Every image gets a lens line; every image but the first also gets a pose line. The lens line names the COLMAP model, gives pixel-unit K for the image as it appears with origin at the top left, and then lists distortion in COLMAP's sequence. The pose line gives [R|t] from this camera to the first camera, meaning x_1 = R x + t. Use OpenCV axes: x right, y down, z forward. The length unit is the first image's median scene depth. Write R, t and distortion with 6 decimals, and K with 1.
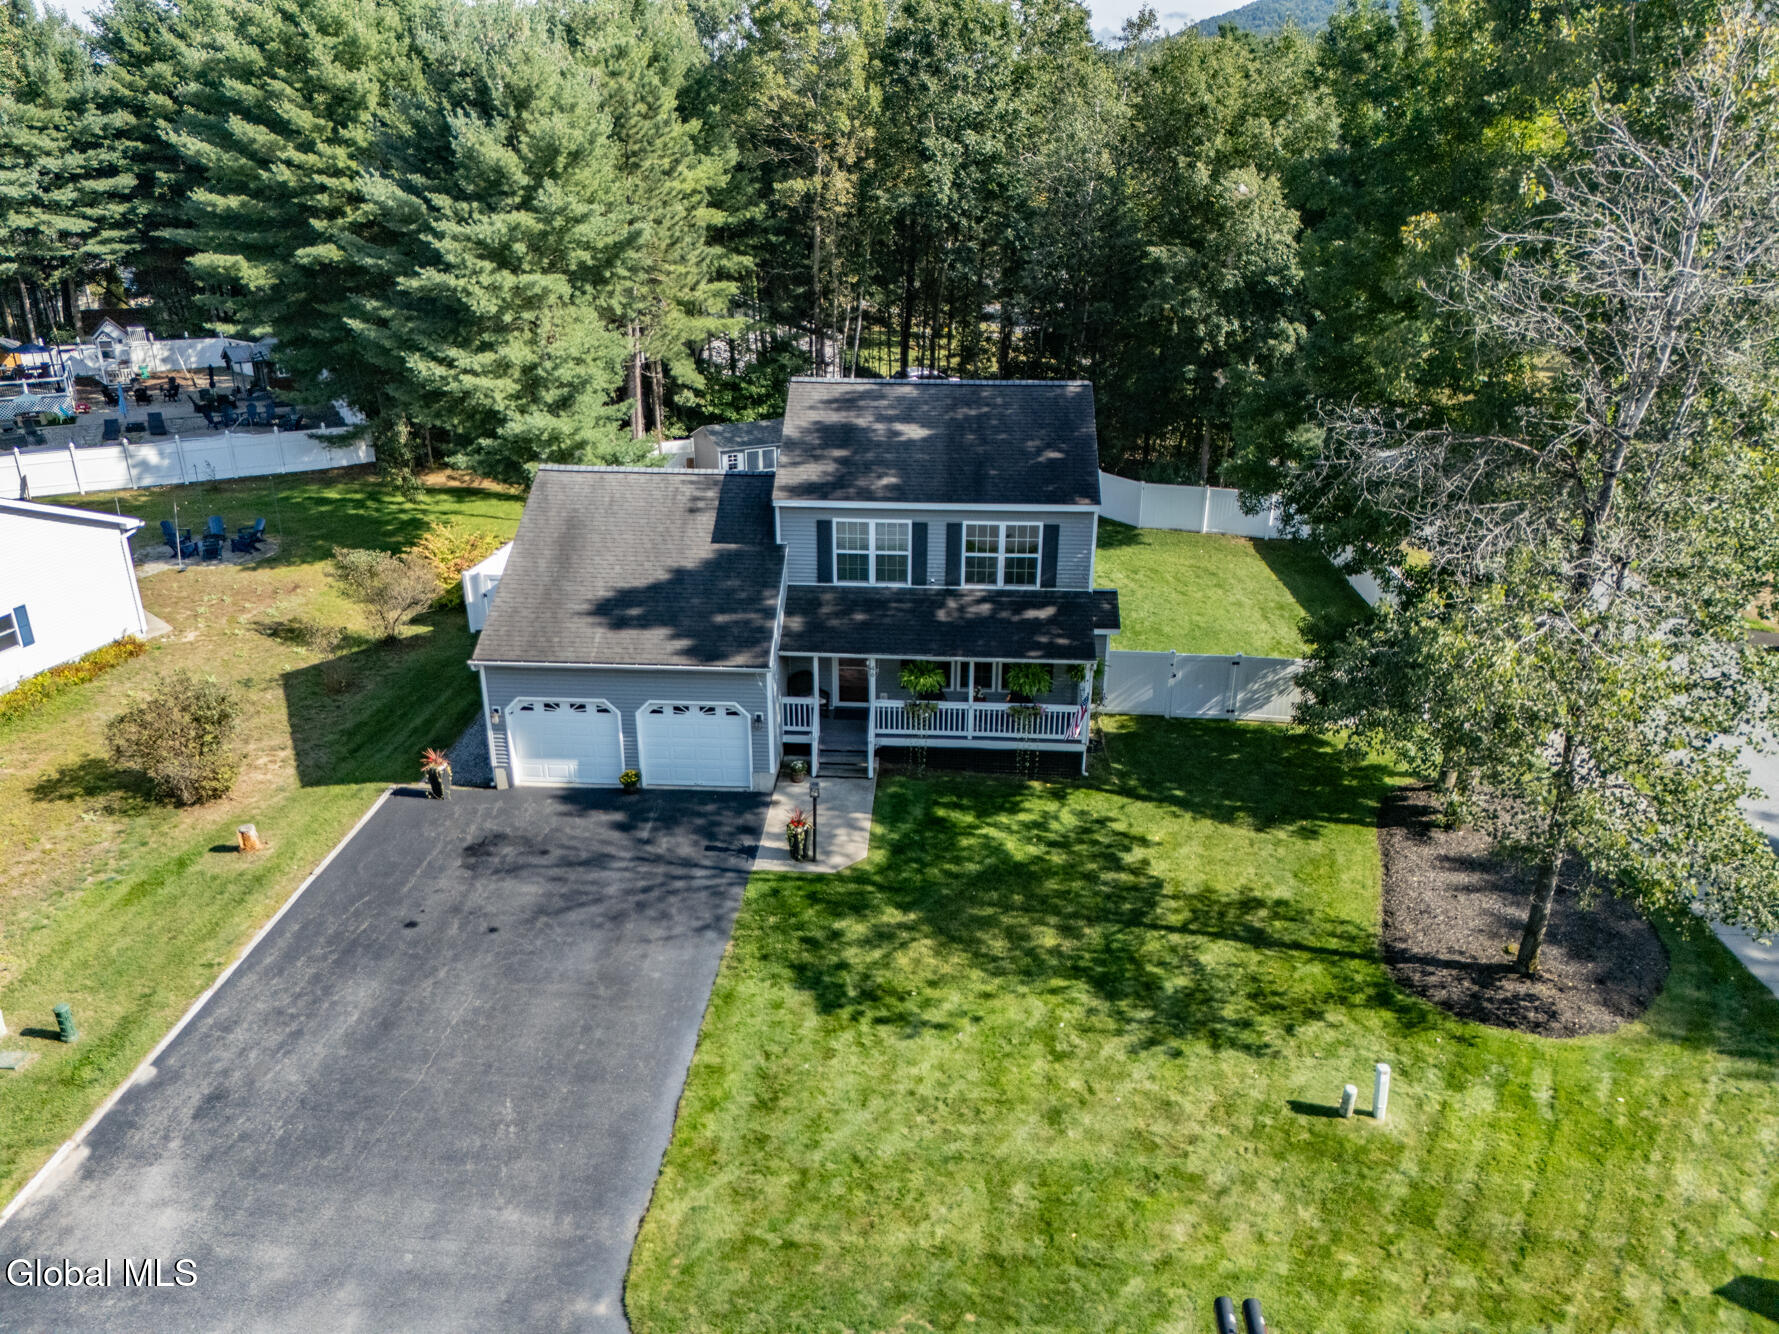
lens RADIAL K [[1280.3, 0, 894.1], [0, 1280.3, 663.6], [0, 0, 1]] dist [0.045924, -0.038454]
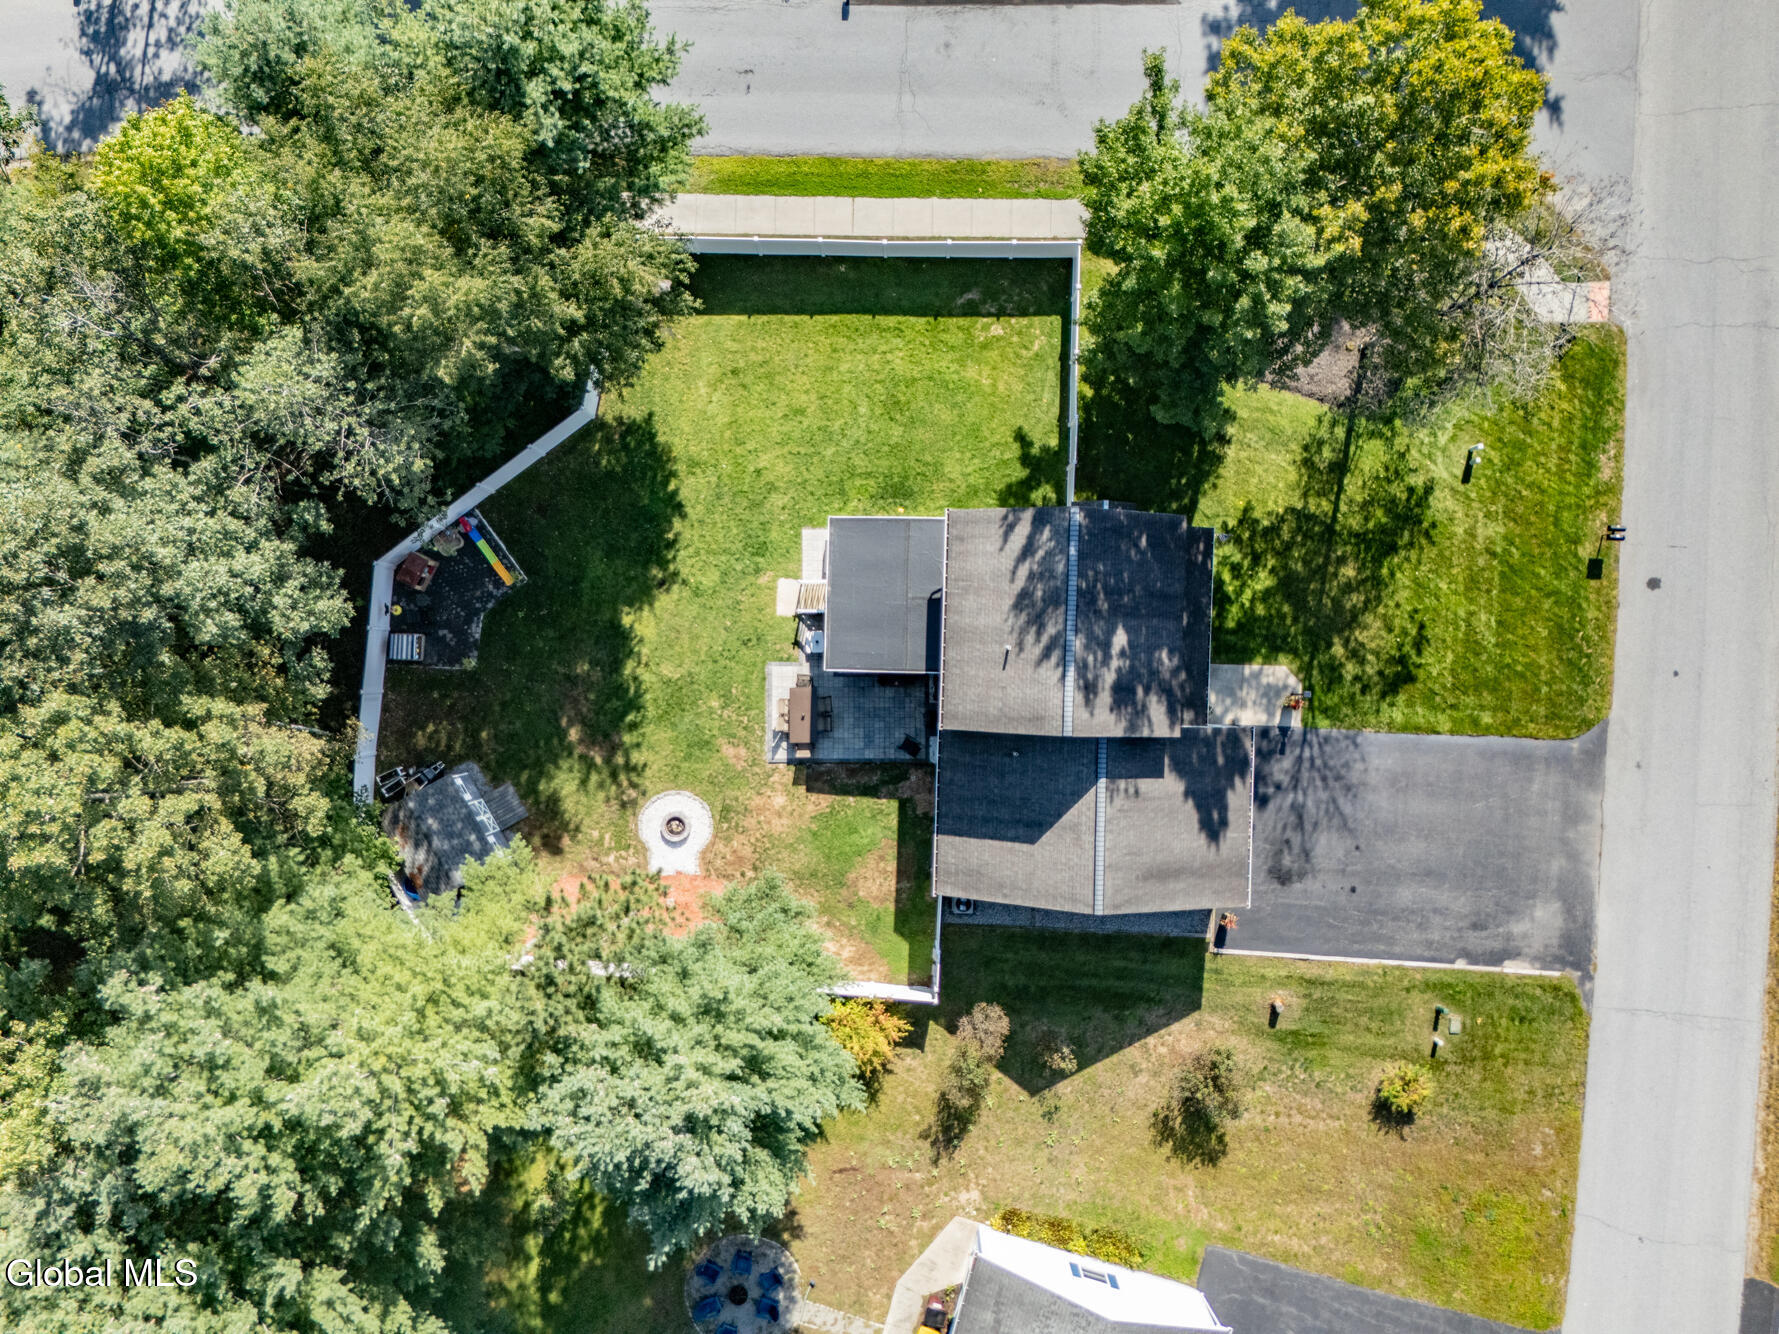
lens RADIAL K [[1280.3, 0, 894.1], [0, 1280.3, 663.6], [0, 0, 1]] dist [0.045924, -0.038454]
pose [[-0.019676, -0.999801, -0.003135, -0.001761], [0.406076, -0.010857, 0.913775, -1.709598], [-0.913628, 0.016706, 0.406209, 0.741174]]
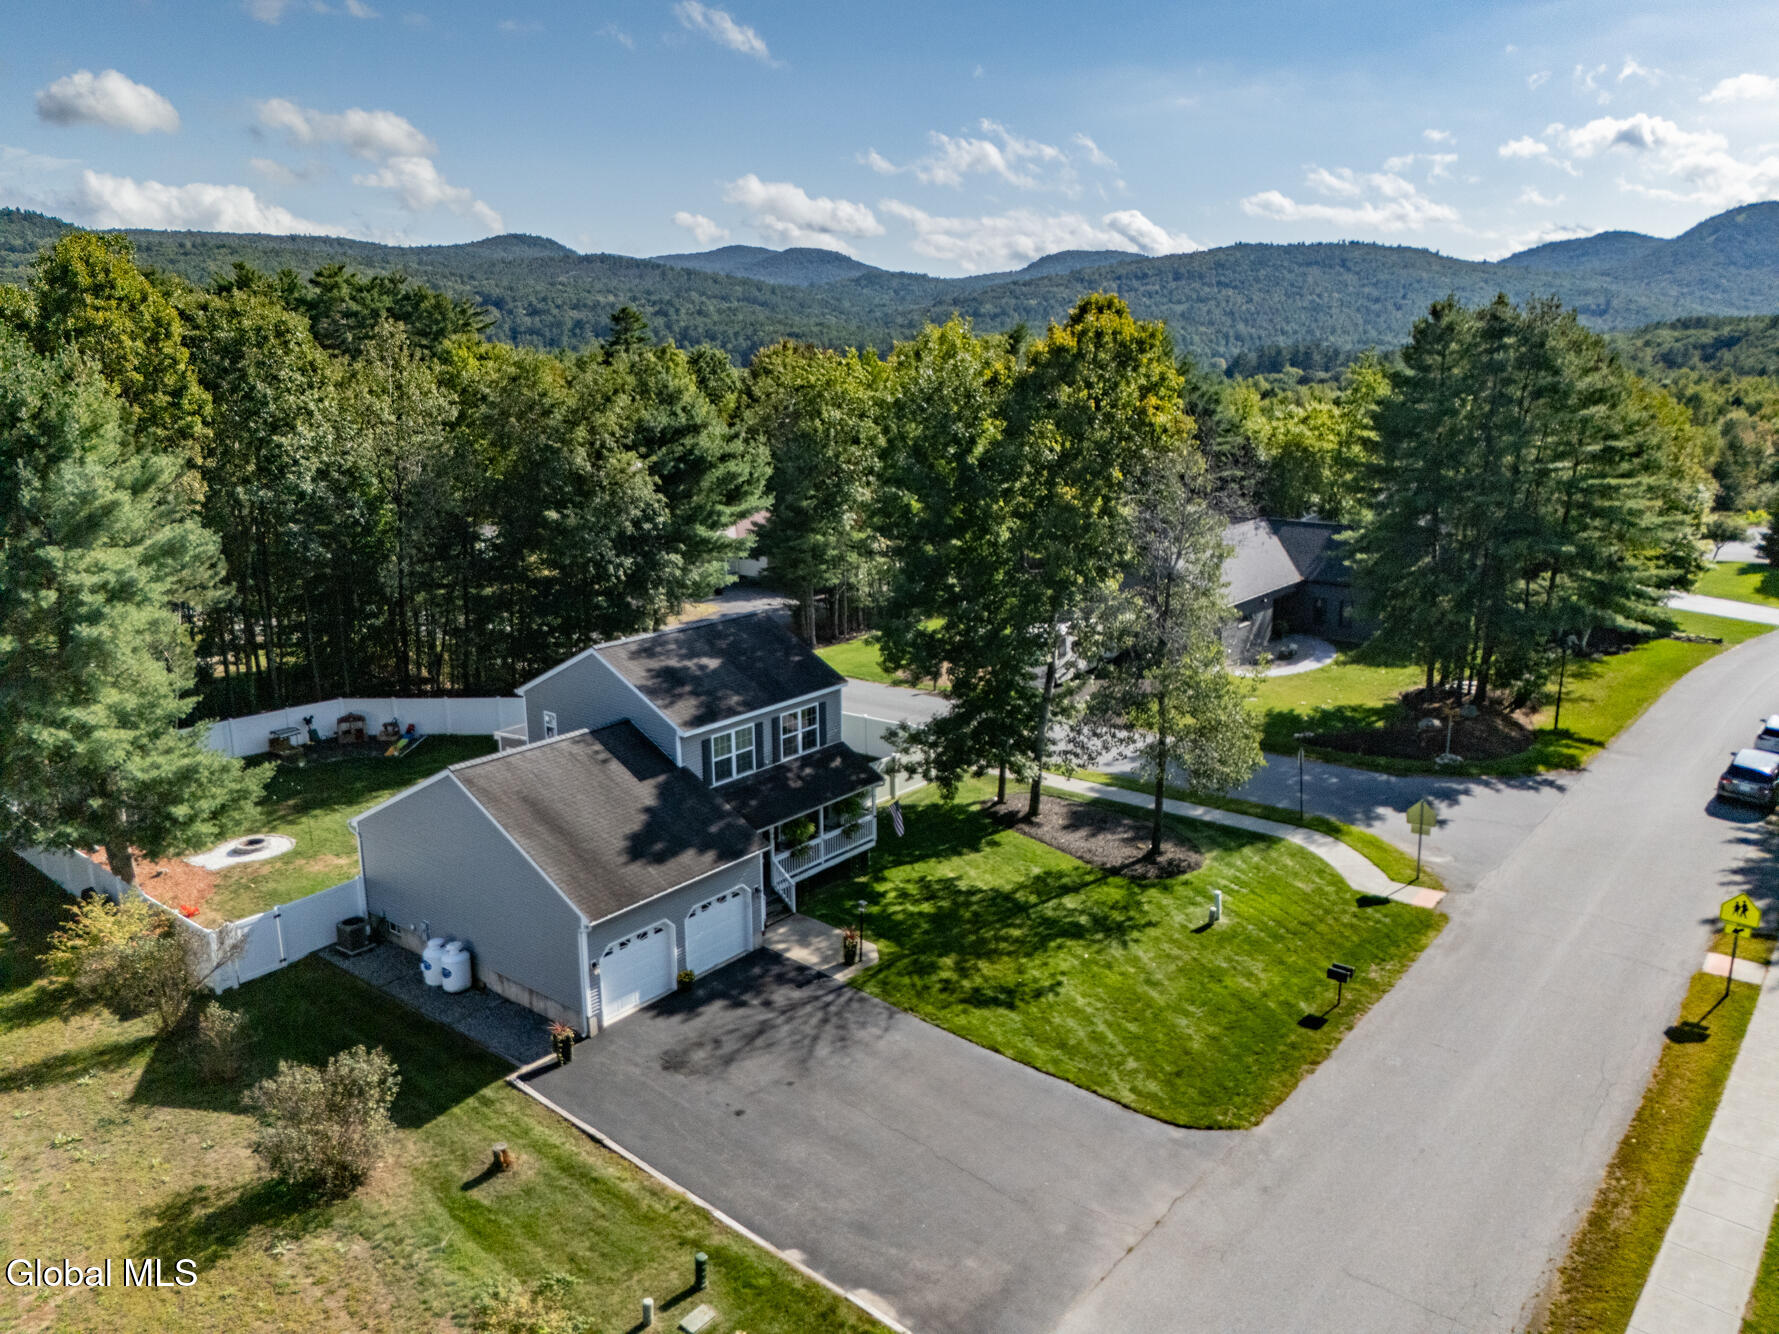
lens RADIAL K [[1280.3, 0, 894.1], [0, 1280.3, 663.6], [0, 0, 1]] dist [0.045924, -0.038454]
pose [[0.574645, -0.201912, 0.793104, -1.040246], [0.312113, 0.949915, 0.015691, -0.157725], [-0.756550, 0.238521, 0.608884, 0.049623]]
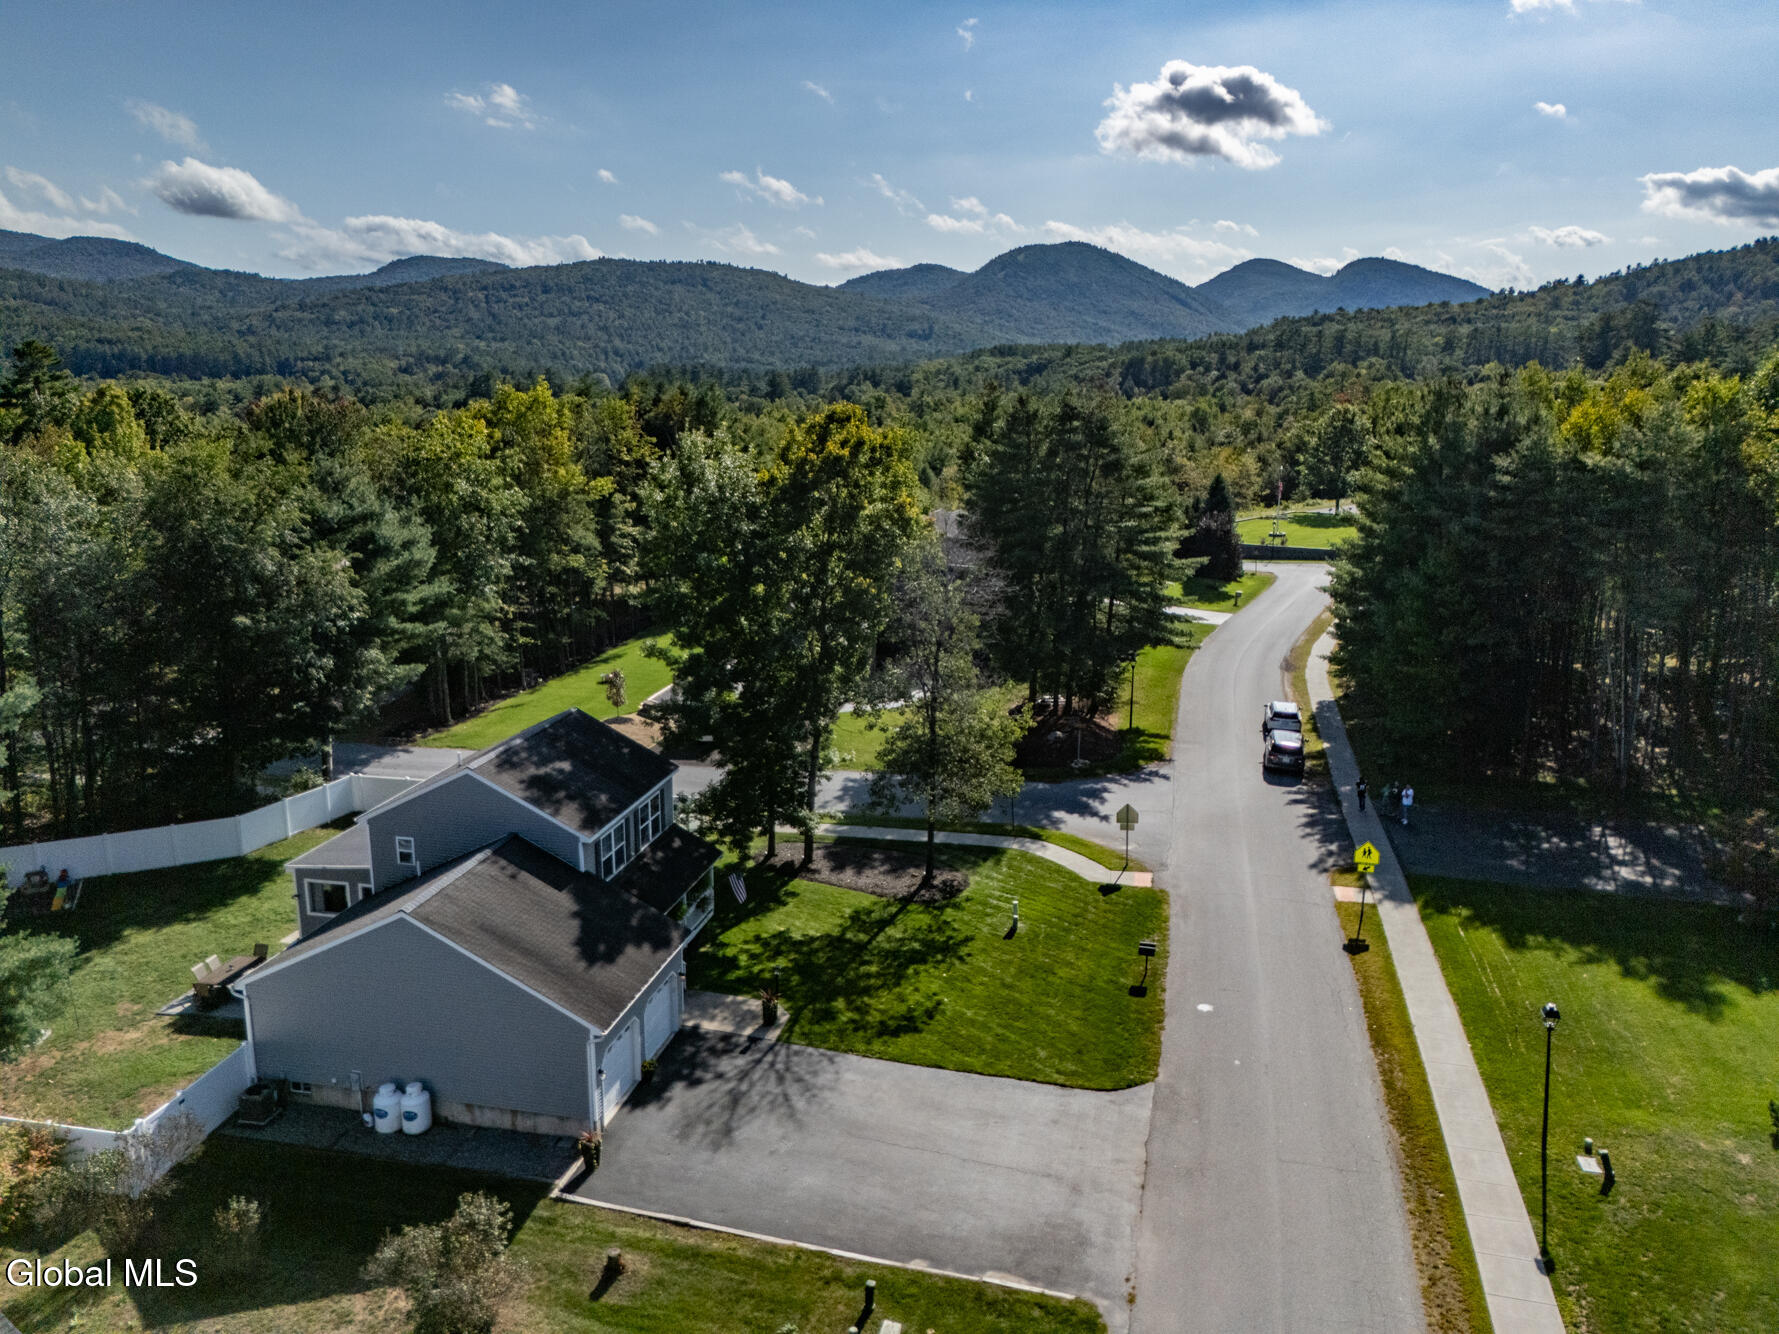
lens RADIAL K [[1280.3, 0, 894.1], [0, 1280.3, 663.6], [0, 0, 1]] dist [0.045924, -0.038454]
pose [[0.162946, -0.224082, 0.960852, -1.376906], [0.365050, 0.918448, 0.152286, -0.406167], [-0.916617, 0.325944, 0.231458, 0.355876]]
